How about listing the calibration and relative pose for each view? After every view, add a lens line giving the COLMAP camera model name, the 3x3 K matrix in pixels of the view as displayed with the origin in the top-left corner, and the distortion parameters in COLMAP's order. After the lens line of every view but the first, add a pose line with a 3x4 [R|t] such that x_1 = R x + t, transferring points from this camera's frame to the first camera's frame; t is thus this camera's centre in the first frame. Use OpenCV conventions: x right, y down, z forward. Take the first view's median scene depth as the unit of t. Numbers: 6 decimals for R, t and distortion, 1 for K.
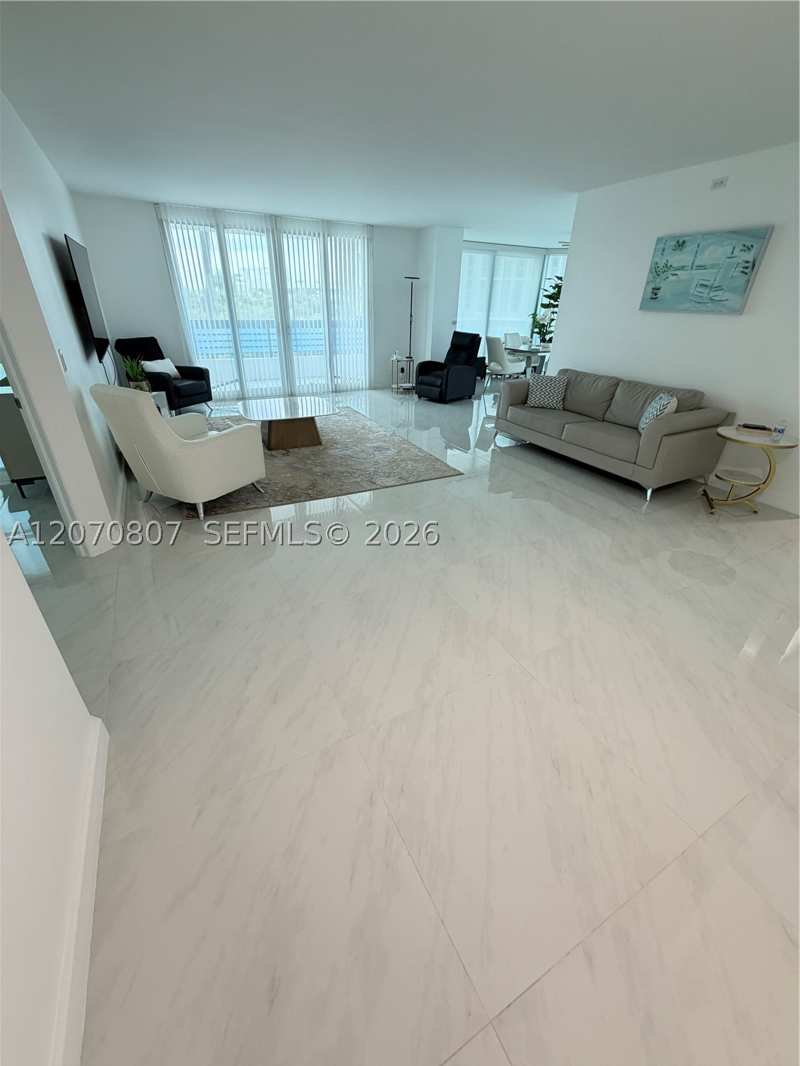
lens RADIAL K [[426.7, 0, 402.7], [0, 426.7, 538.4], [0, 0, 1]] dist [0.000553, 0.000077]
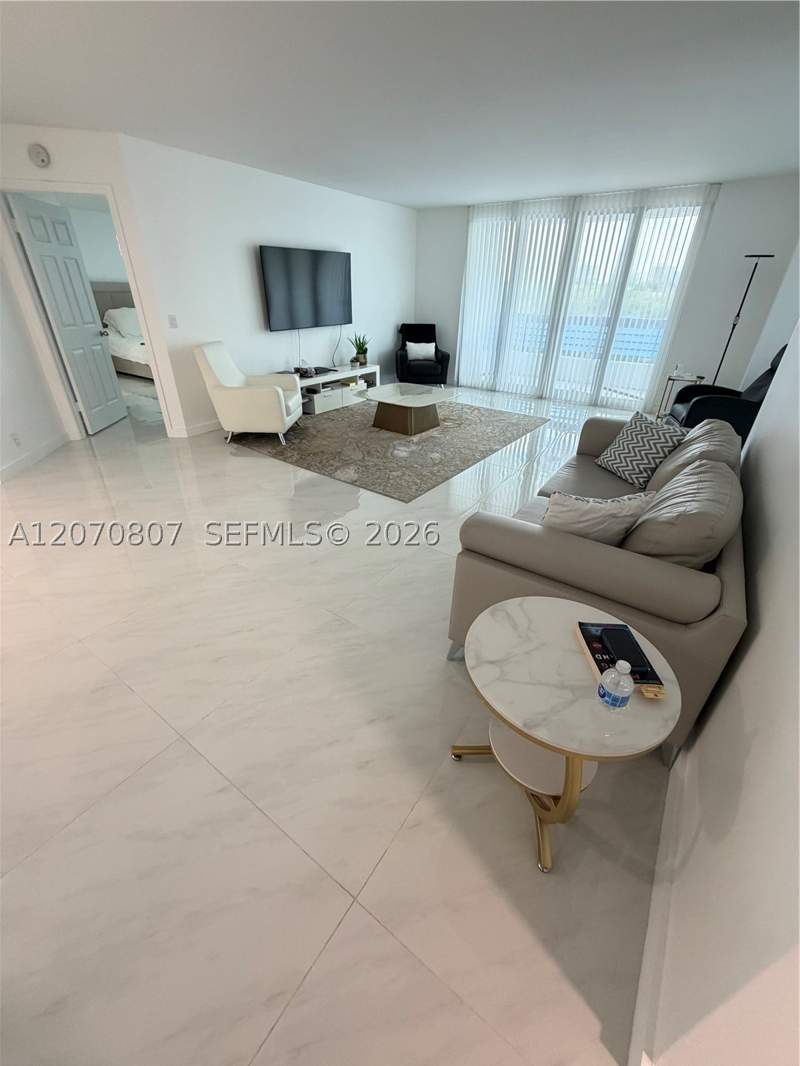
lens RADIAL K [[426.7, 0, 401.7], [0, 426.7, 537.5], [0, 0, 1]] dist [0.000553, 0.000077]
pose [[0.454488, 0.434909, -0.777364, 0.537811], [-0.440025, 0.868406, 0.228582, -0.185889], [0.774480, 0.238172, 0.586051, 0.371460]]
